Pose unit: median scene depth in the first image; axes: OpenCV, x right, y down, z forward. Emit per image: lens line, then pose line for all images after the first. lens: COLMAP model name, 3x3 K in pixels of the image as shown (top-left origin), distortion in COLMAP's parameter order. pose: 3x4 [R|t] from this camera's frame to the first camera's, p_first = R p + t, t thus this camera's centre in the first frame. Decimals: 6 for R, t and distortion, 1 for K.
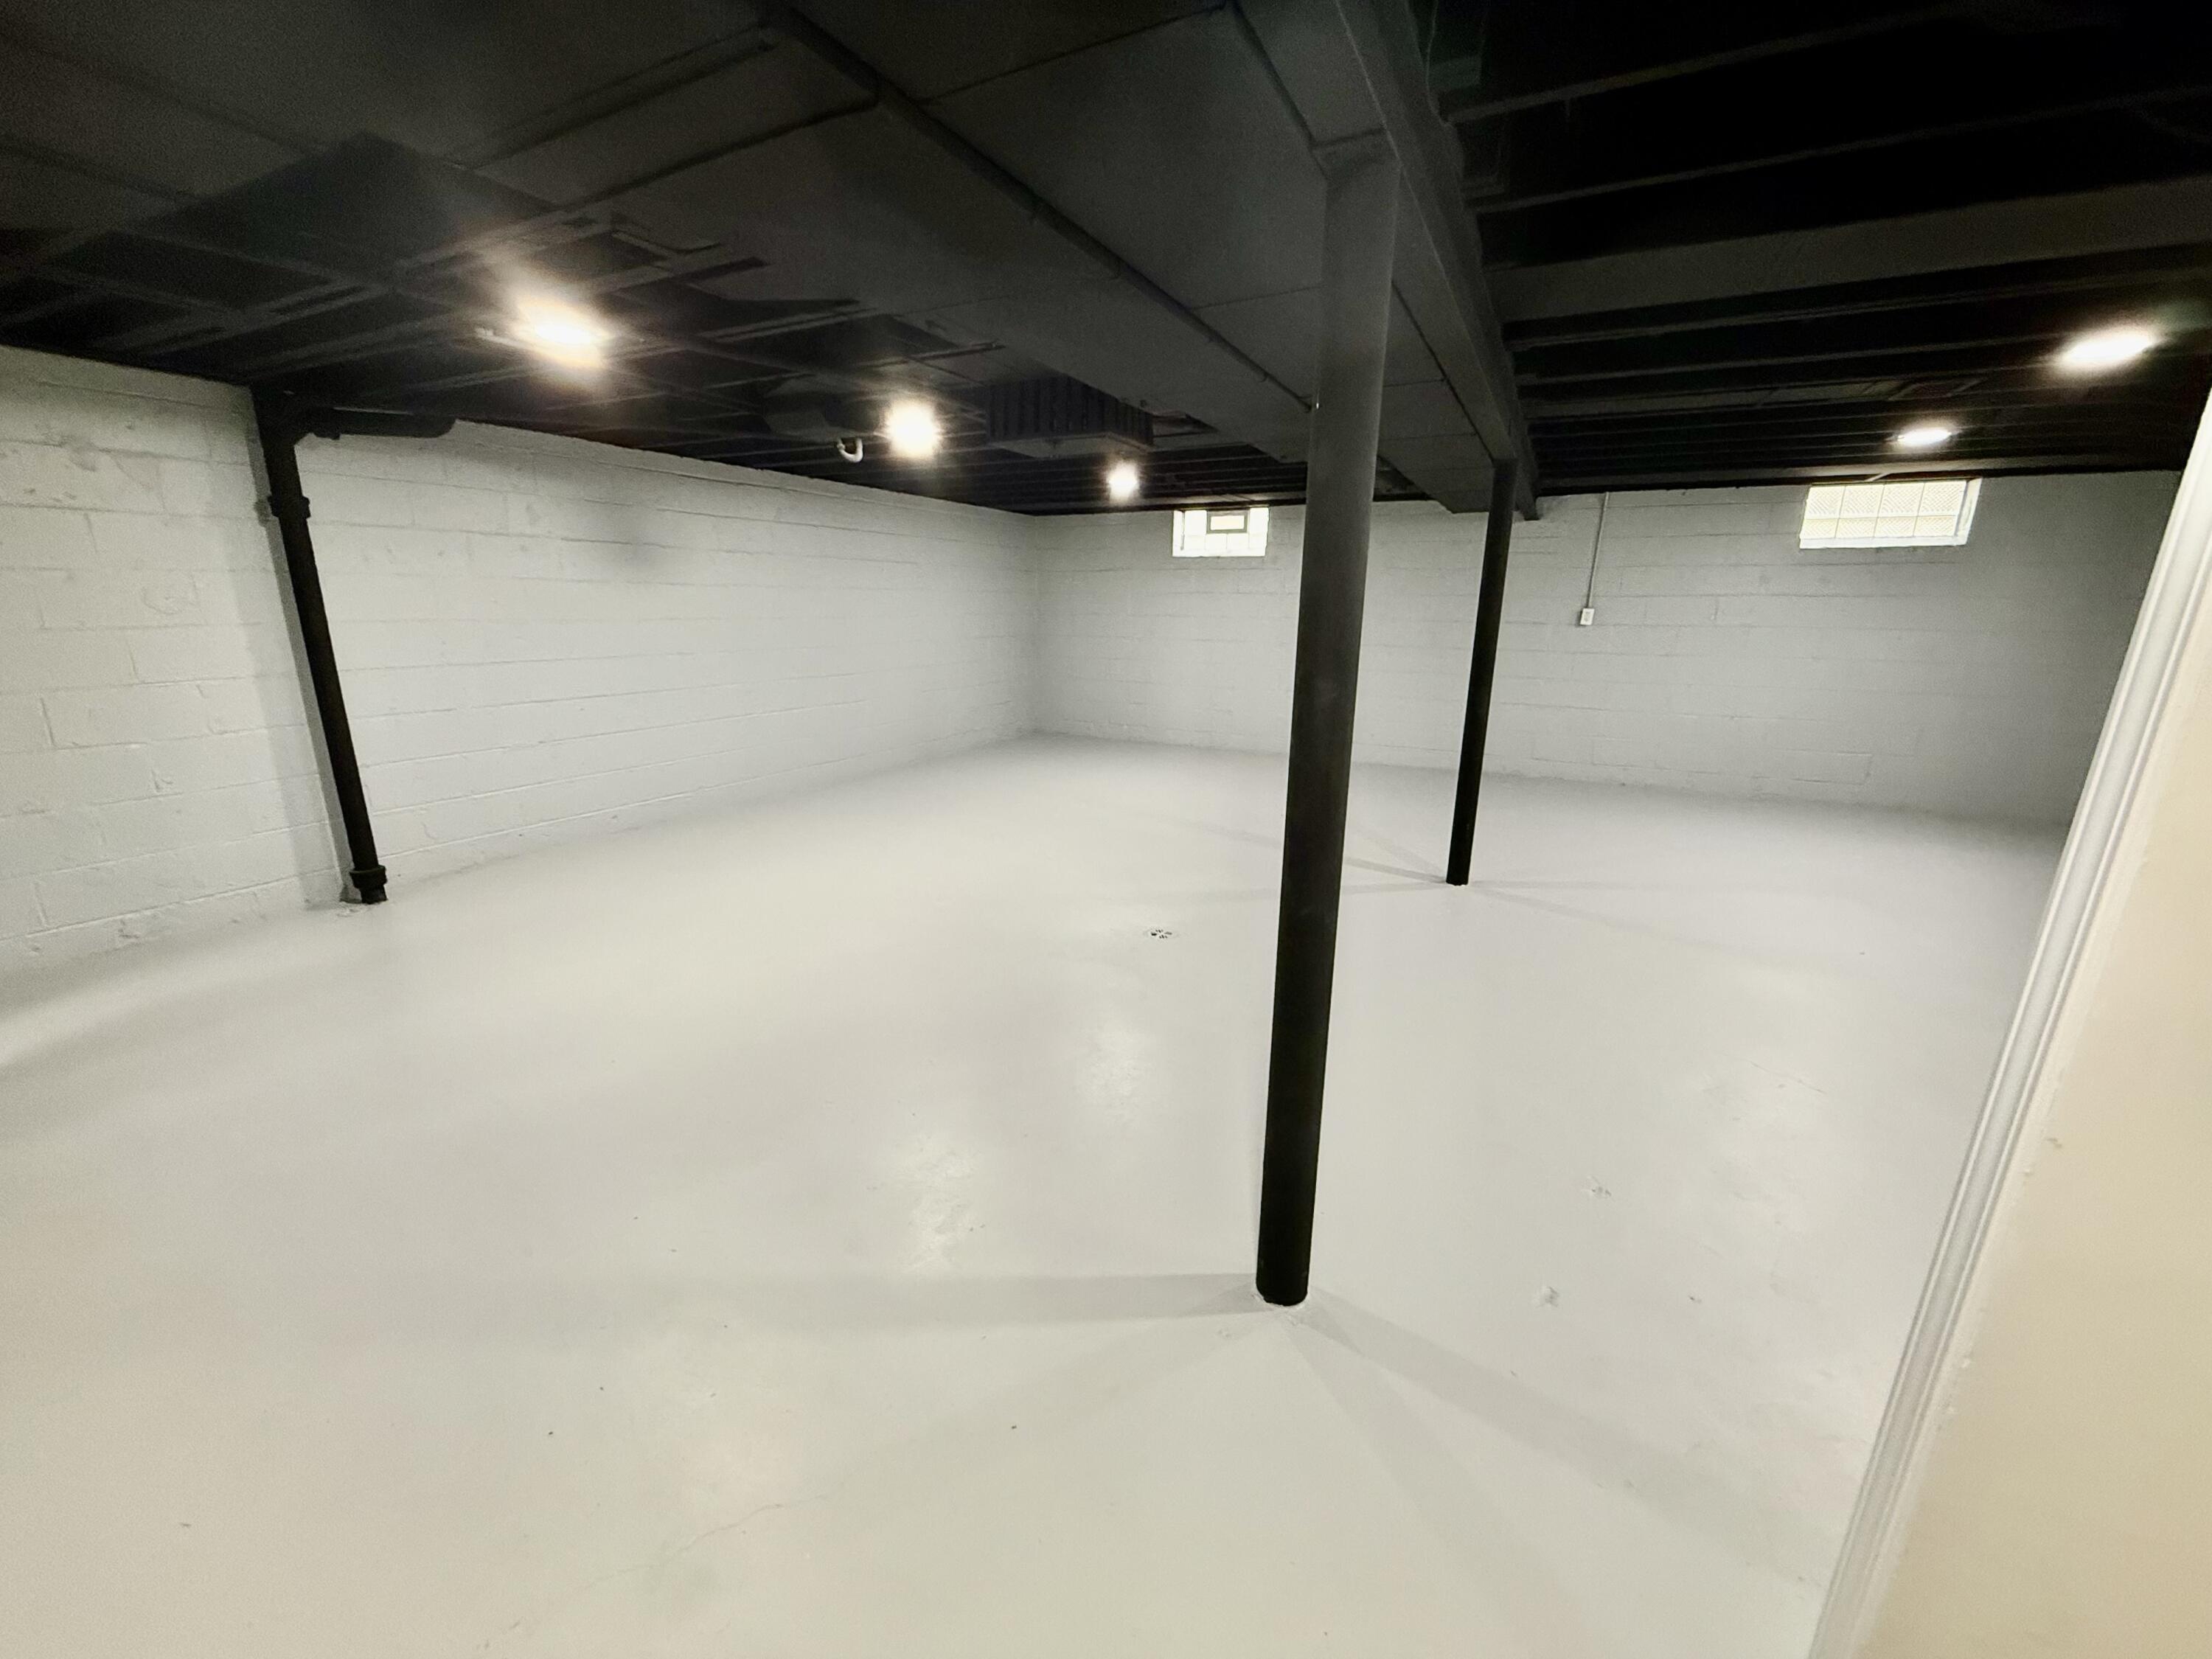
lens RADIAL K [[889.2, 0, 1103.0], [0, 889.2, 841.4], [0, 0, 1]] dist [0.001280, -0.000185]
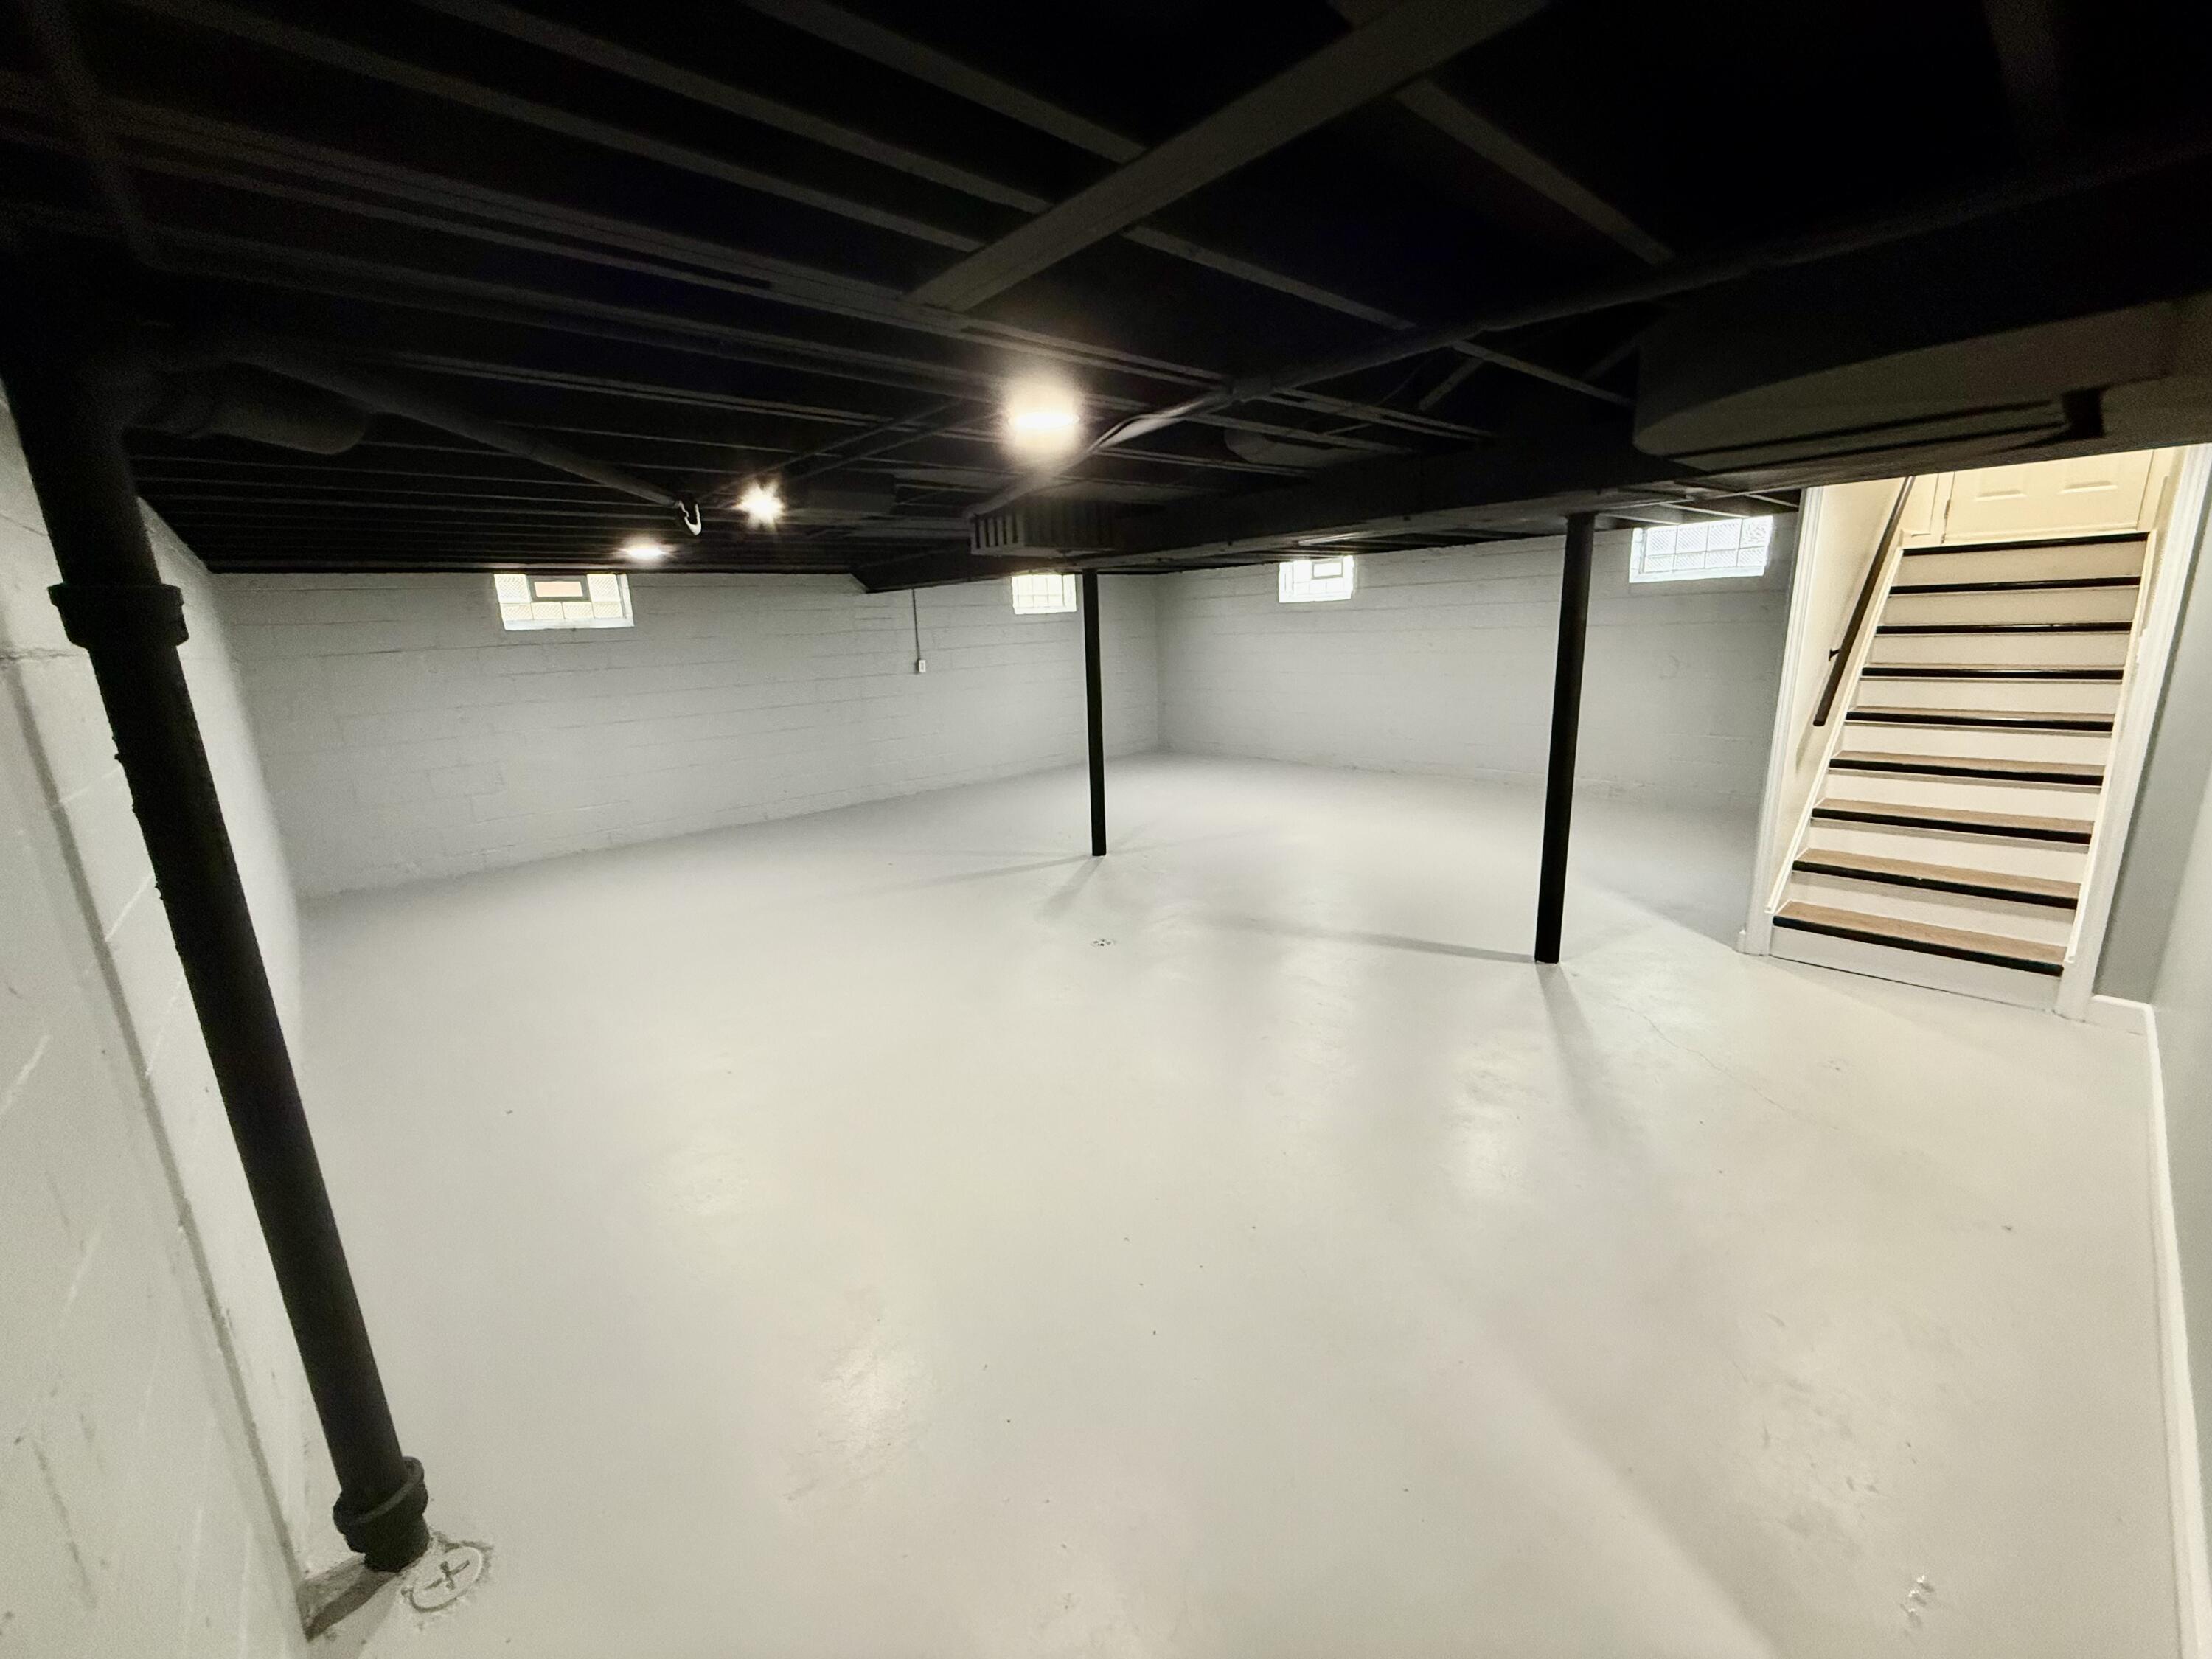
lens RADIAL K [[889.2, 0, 1106.8], [0, 889.2, 826.0], [0, 0, 1]] dist [0.001280, -0.000185]
pose [[0.355262, -0.233398, 0.905160, -0.507711], [0.289246, 0.948251, 0.130985, -0.104024], [-0.888890, 0.215280, 0.404387, 0.238241]]
